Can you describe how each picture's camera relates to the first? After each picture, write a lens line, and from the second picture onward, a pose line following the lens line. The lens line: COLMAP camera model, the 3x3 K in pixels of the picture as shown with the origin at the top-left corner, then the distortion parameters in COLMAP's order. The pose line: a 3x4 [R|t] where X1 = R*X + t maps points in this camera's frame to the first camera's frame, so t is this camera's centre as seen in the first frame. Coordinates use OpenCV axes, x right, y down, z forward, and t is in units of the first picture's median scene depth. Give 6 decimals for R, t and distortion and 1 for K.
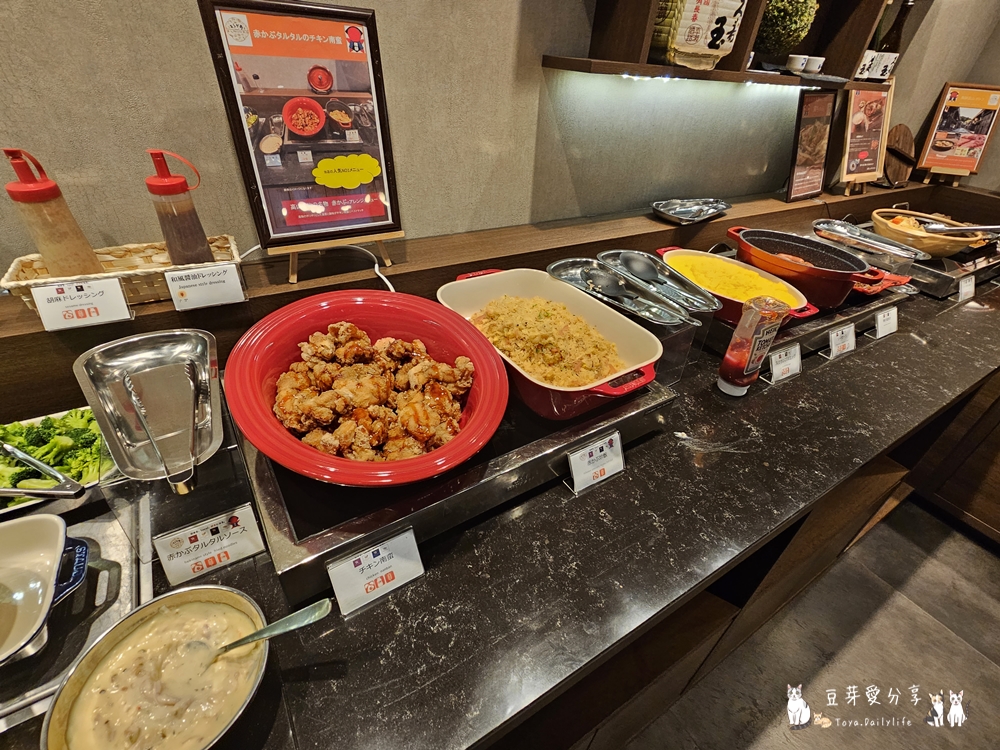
lens RADIAL K [[456.5, 0, 493.7], [0, 456.5, 376.3], [0, 0, 1]] dist [-0.002752, 0.001537]
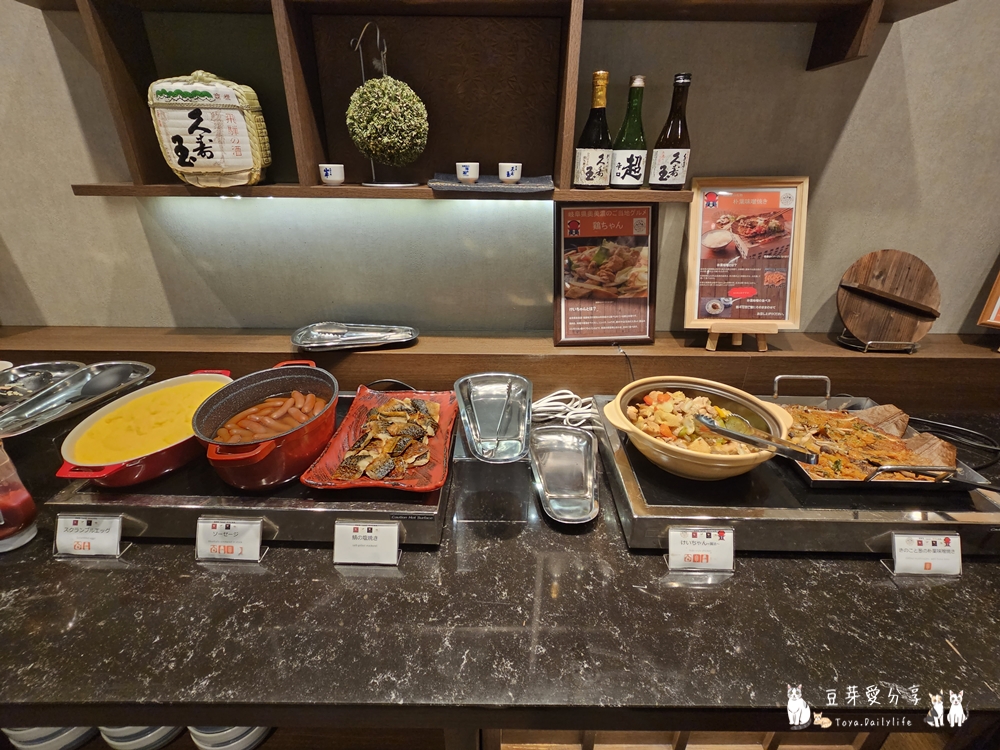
lens RADIAL K [[456.5, 0, 499.7], [0, 456.5, 372.9], [0, 0, 1]] dist [-0.002752, 0.001537]
pose [[0.843322, 0.154211, -0.514808, 1.055688], [-0.272315, 0.948478, -0.161970, -0.227372], [0.463307, 0.276783, 0.841866, 0.421682]]
